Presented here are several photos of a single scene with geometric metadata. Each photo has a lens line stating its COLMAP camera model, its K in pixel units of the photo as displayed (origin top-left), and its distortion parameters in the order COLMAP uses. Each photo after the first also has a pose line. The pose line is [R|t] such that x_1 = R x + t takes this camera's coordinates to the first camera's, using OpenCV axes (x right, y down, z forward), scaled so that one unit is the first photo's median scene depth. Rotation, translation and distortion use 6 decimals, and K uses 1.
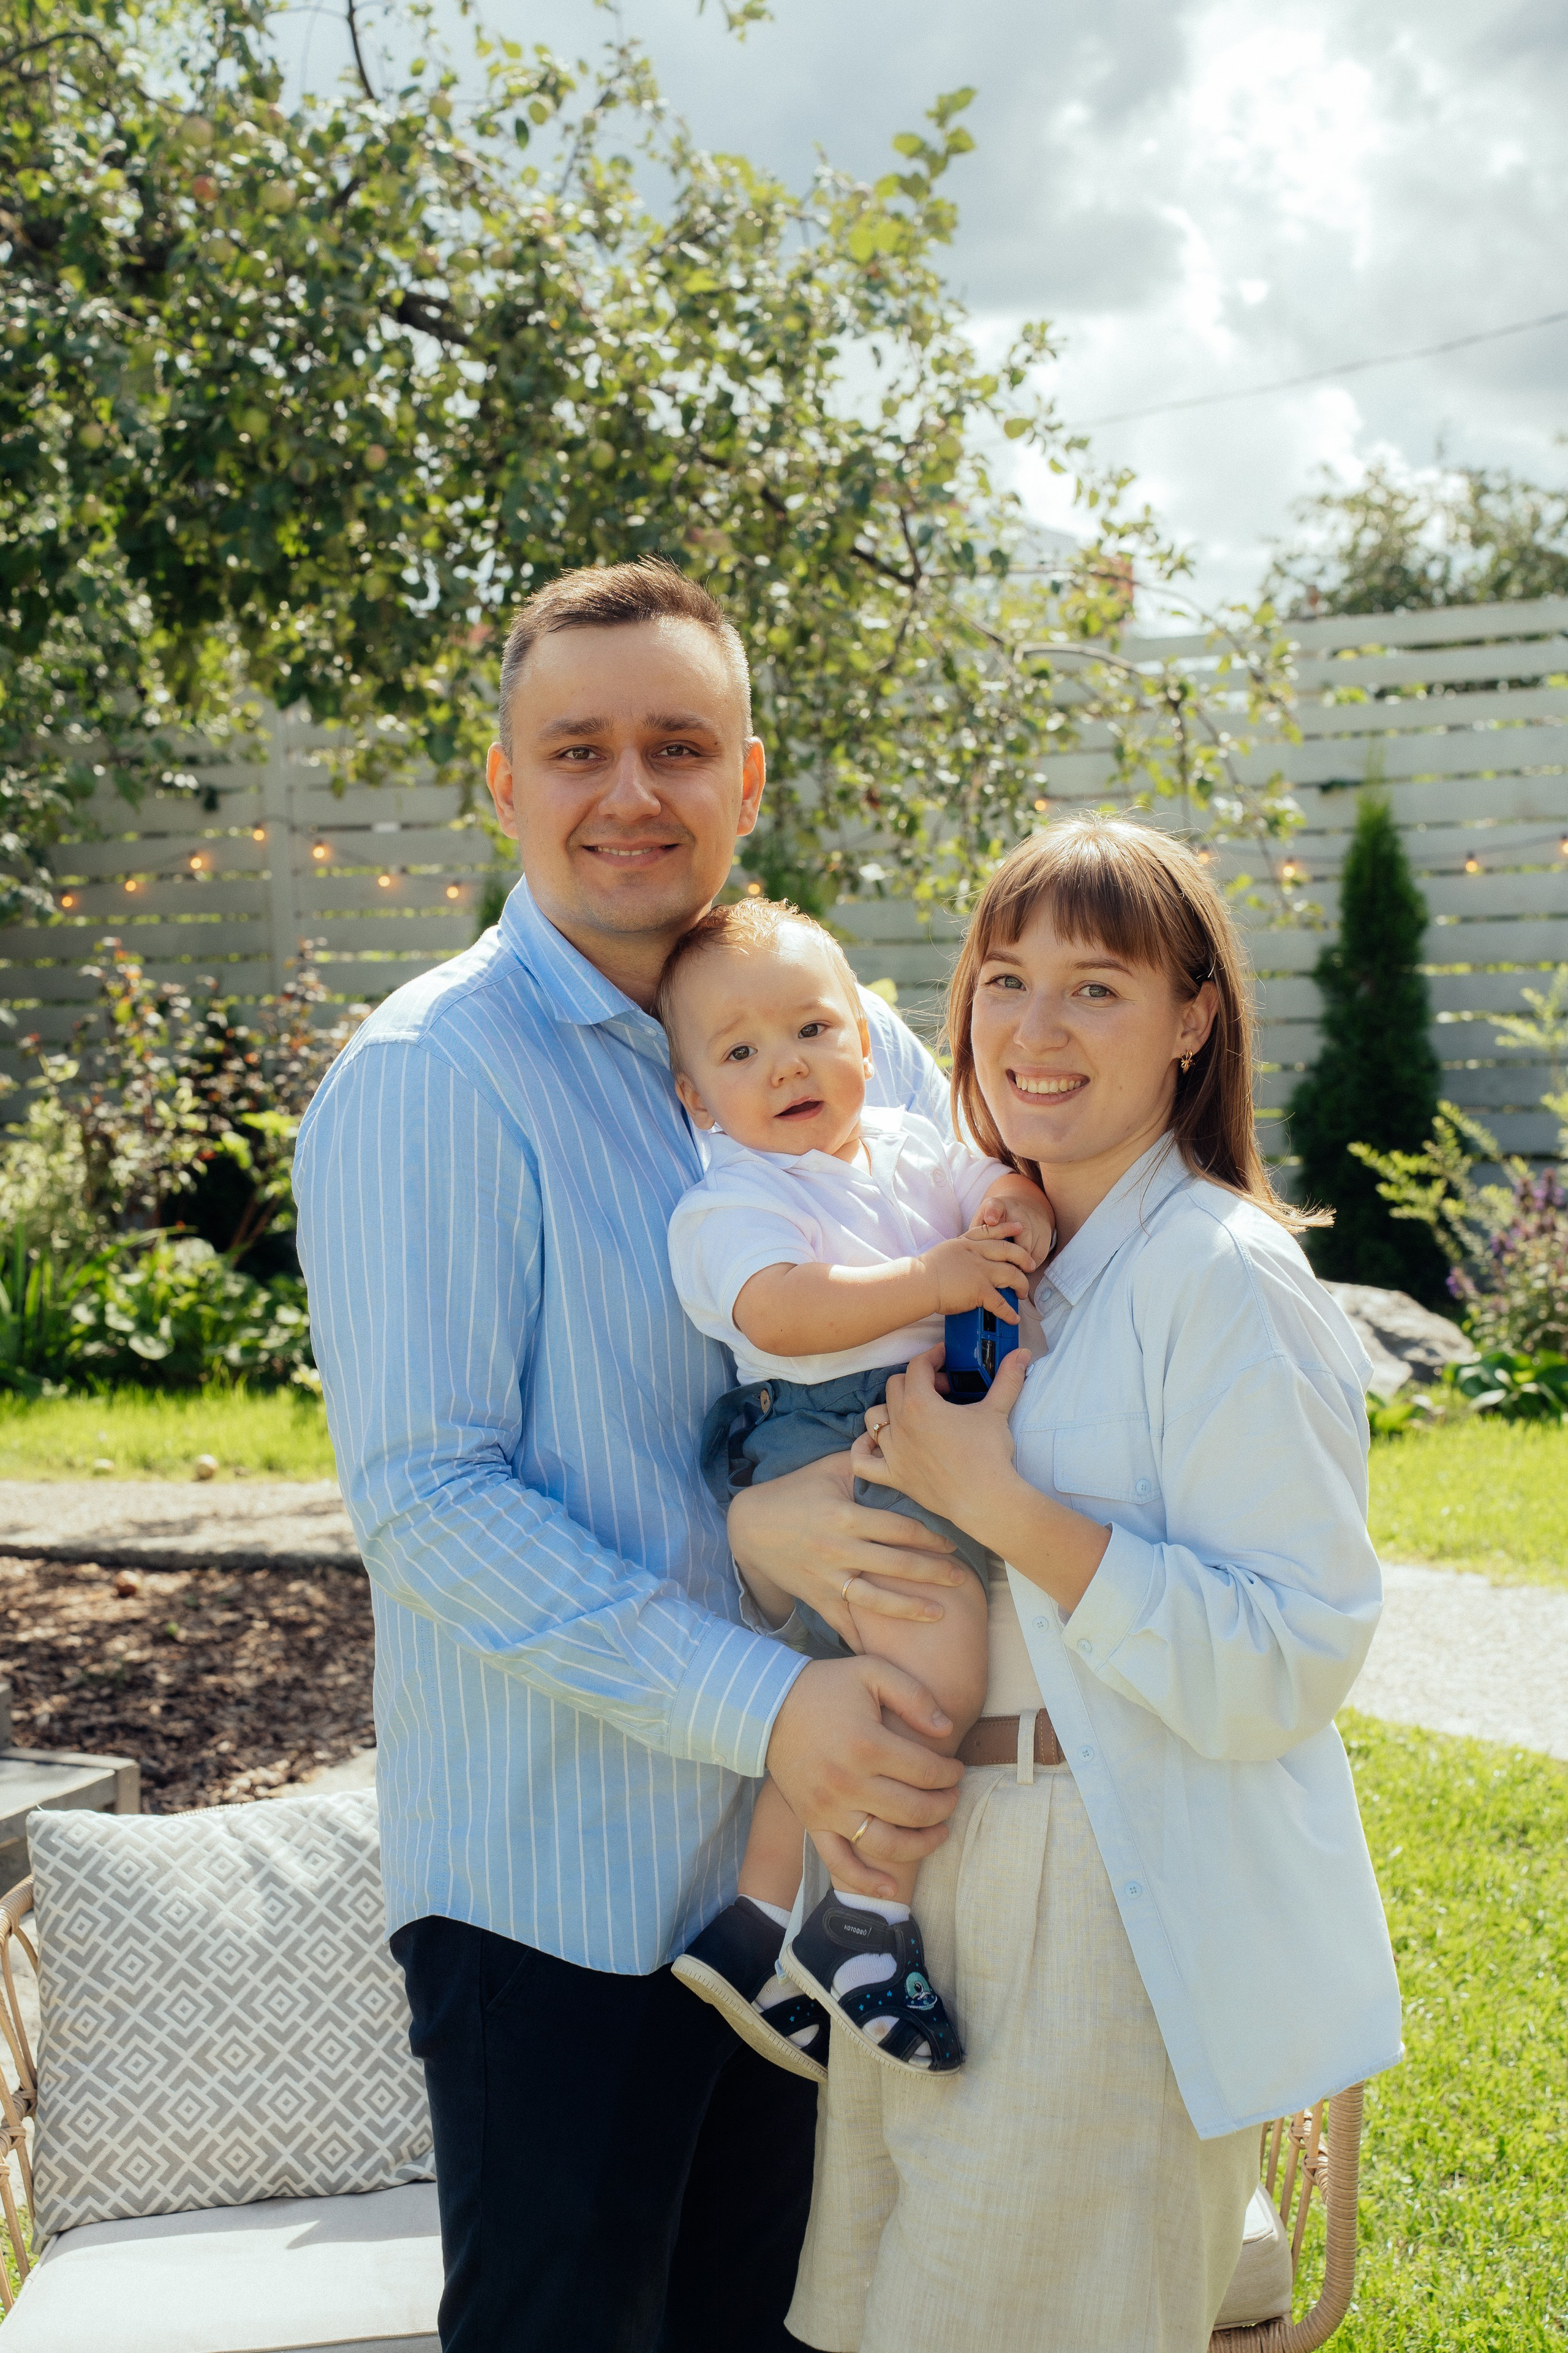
lens RADIAL K [[3573.4, 0, 771.0], [0, 3573.4, 1167.7], [0, 0, 1]] dist [0.387234, 0.000000]
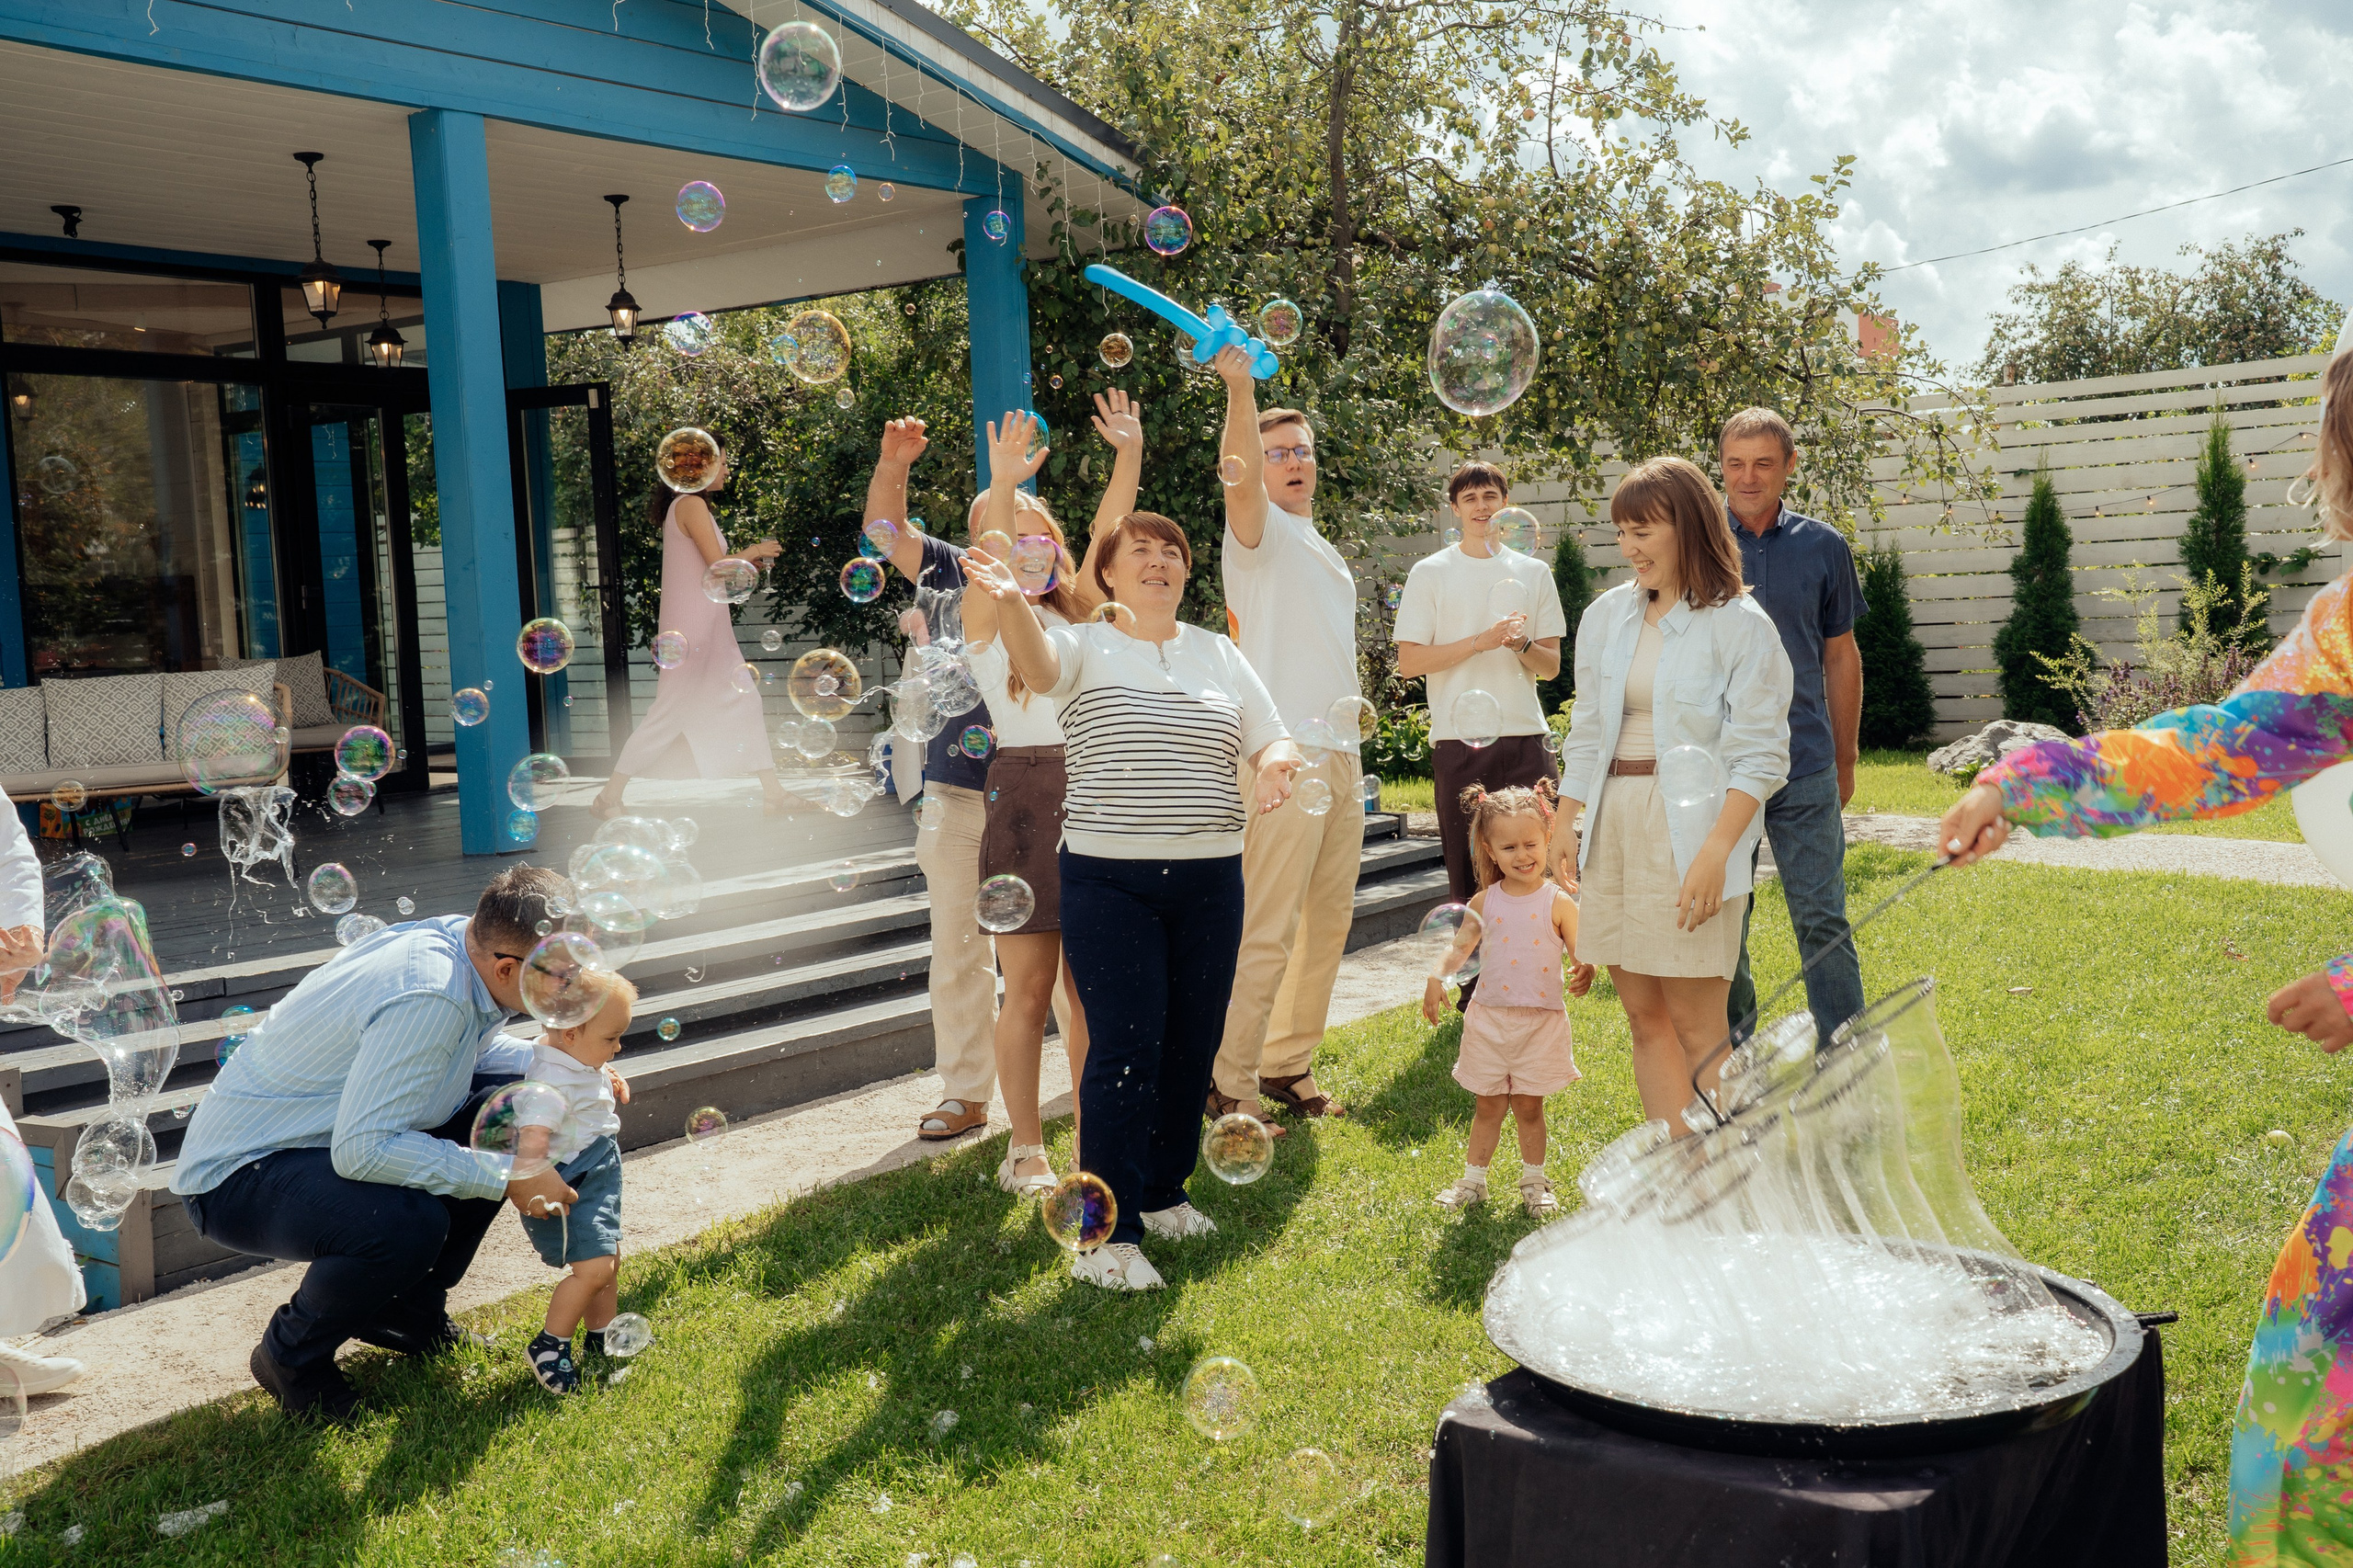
lens RADIAL K [[2427.0, 0, 1186.7], [0, 2427.0, 778.4], [0, 0, 1]] dist [0.090263, 0.000000]
pose [[0.983550, 0.004467, -0.180583, -0.050662], [-0.001728, 0.999881, 0.015327, 0.043009], [0.180630, -0.014763, 0.983440, -0.416199]]
